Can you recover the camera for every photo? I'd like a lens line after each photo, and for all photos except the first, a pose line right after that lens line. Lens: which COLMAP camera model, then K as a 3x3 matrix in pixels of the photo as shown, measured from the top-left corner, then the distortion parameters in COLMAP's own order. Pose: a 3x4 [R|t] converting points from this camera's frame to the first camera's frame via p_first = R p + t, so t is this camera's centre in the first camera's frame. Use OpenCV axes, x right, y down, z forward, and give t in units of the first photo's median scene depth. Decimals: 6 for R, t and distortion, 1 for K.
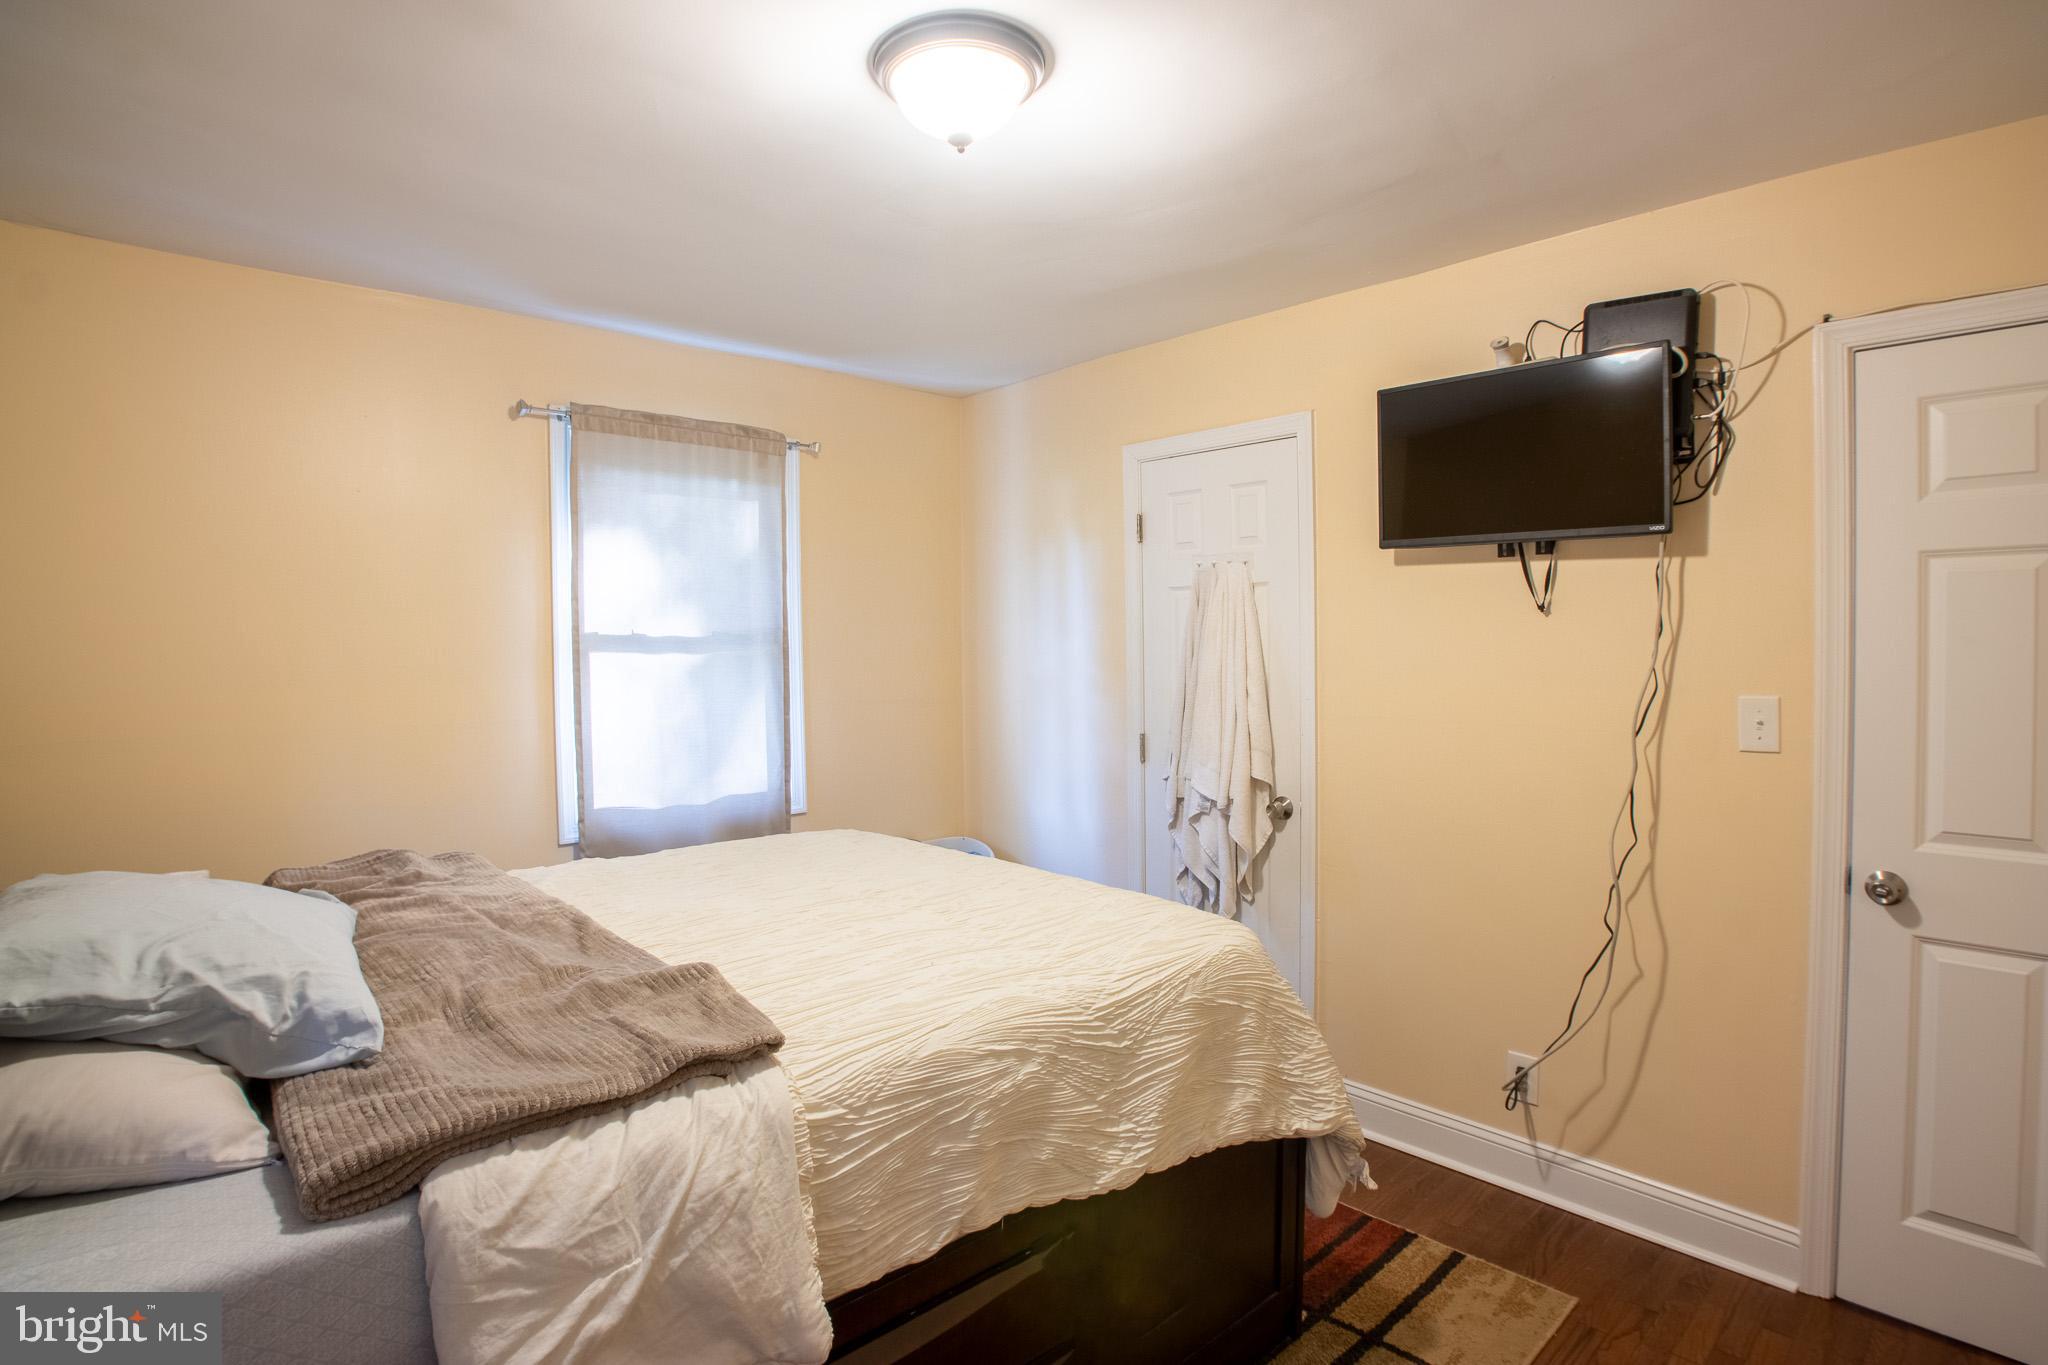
lens RADIAL K [[1095.1, 0, 1022.0], [0, 1095.1, 653.5], [0, 0, 1]] dist [-0.044318, 0.021106]
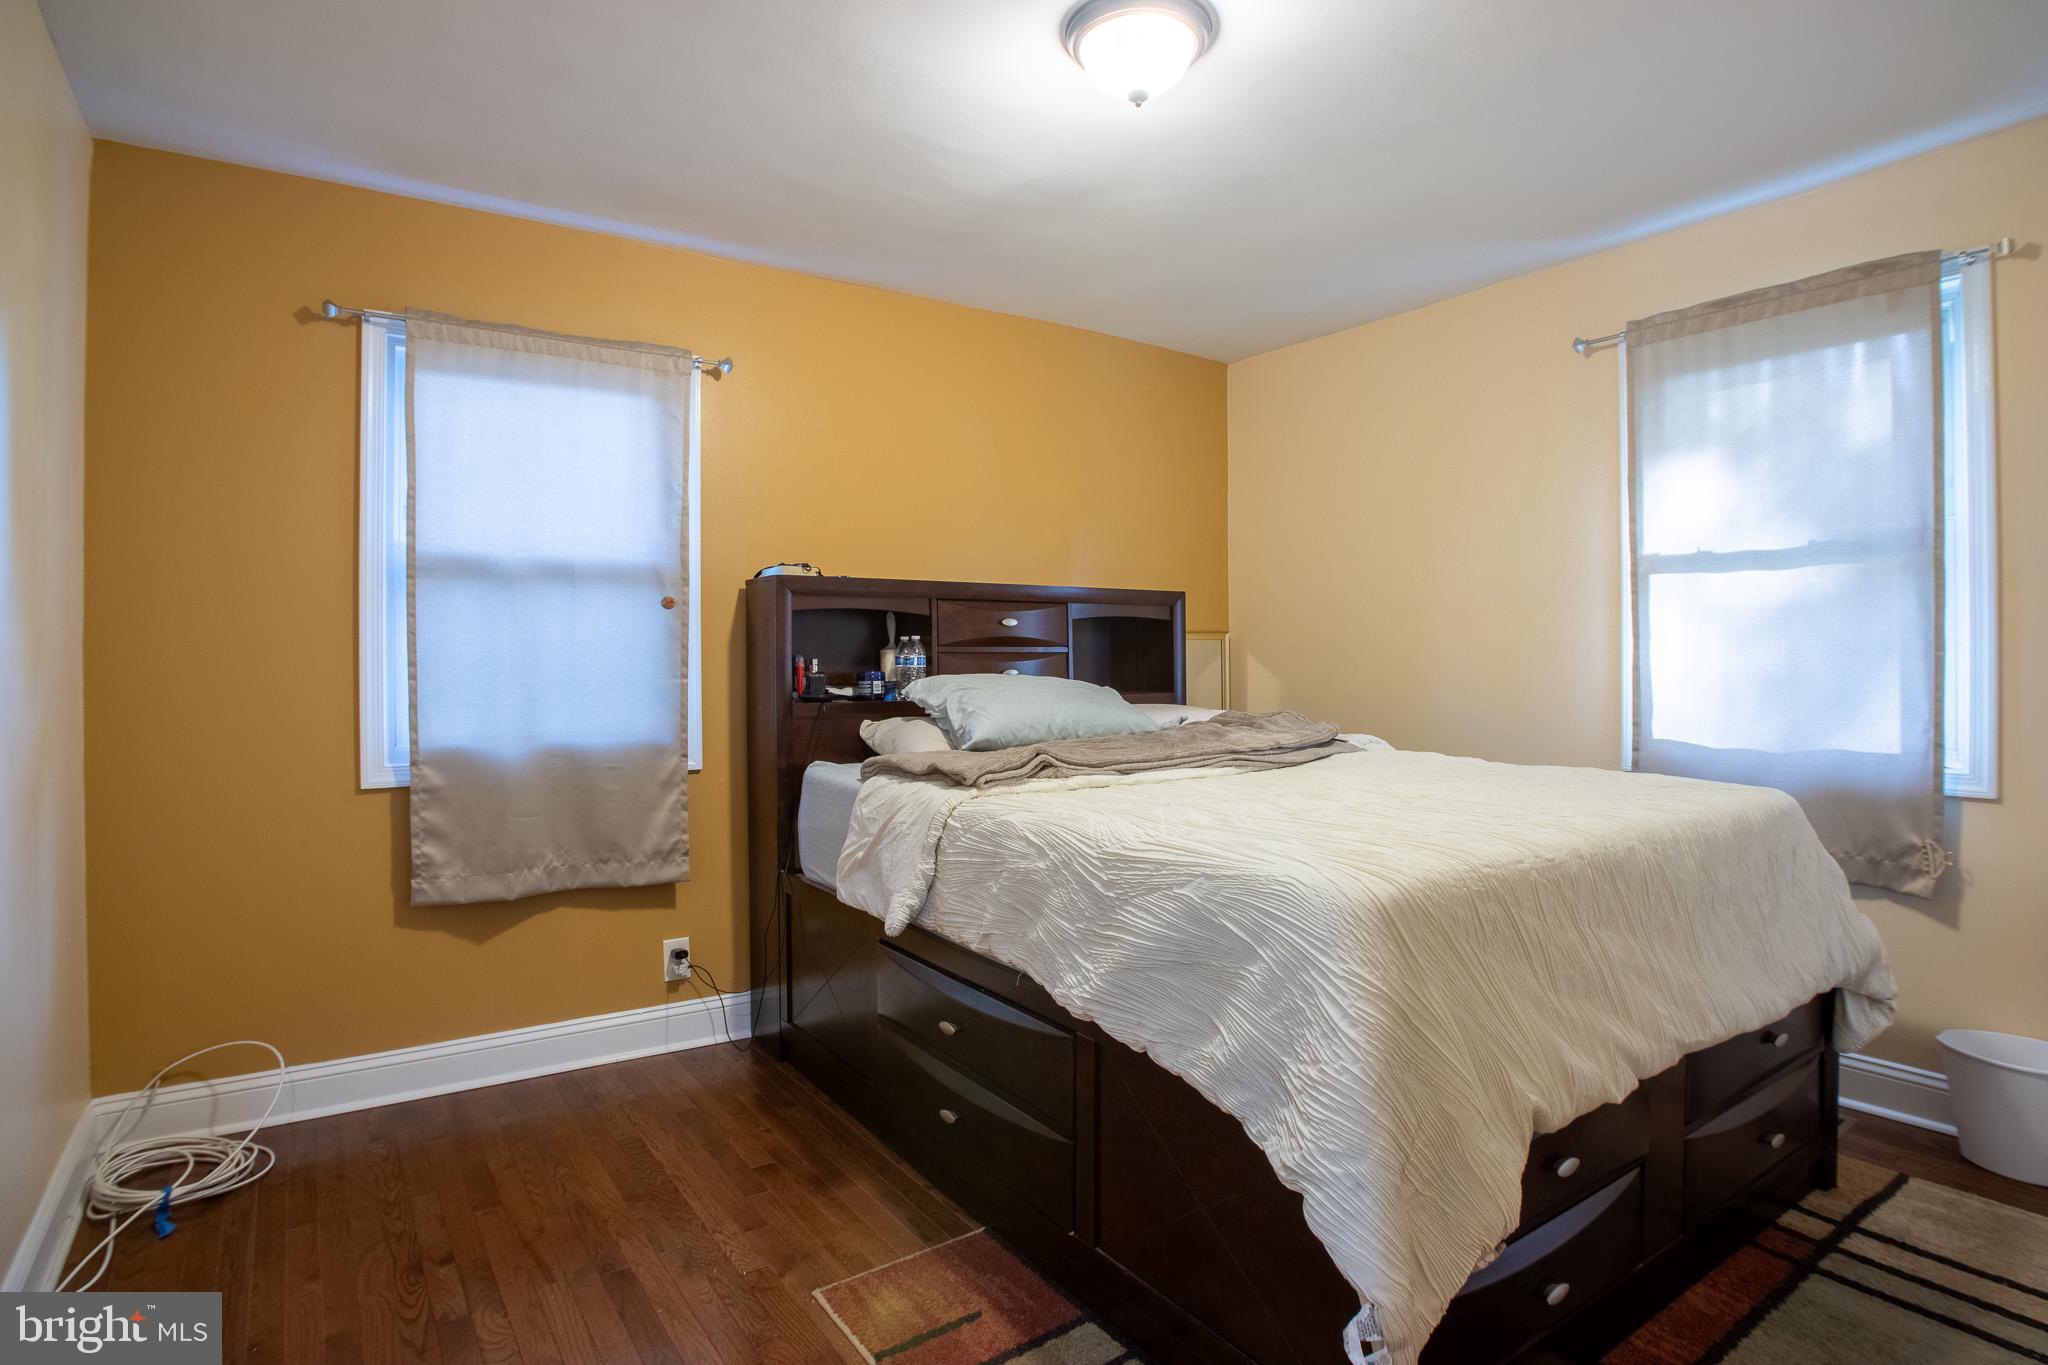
lens RADIAL K [[1095.1, 0, 1022.0], [0, 1095.1, 653.5], [0, 0, 1]] dist [-0.044318, 0.021106]
pose [[-0.166437, 0.001781, -0.986050, 1.090744], [-0.016232, 0.999858, 0.004546, 0.125772], [0.985918, 0.016762, -0.166385, 1.057400]]
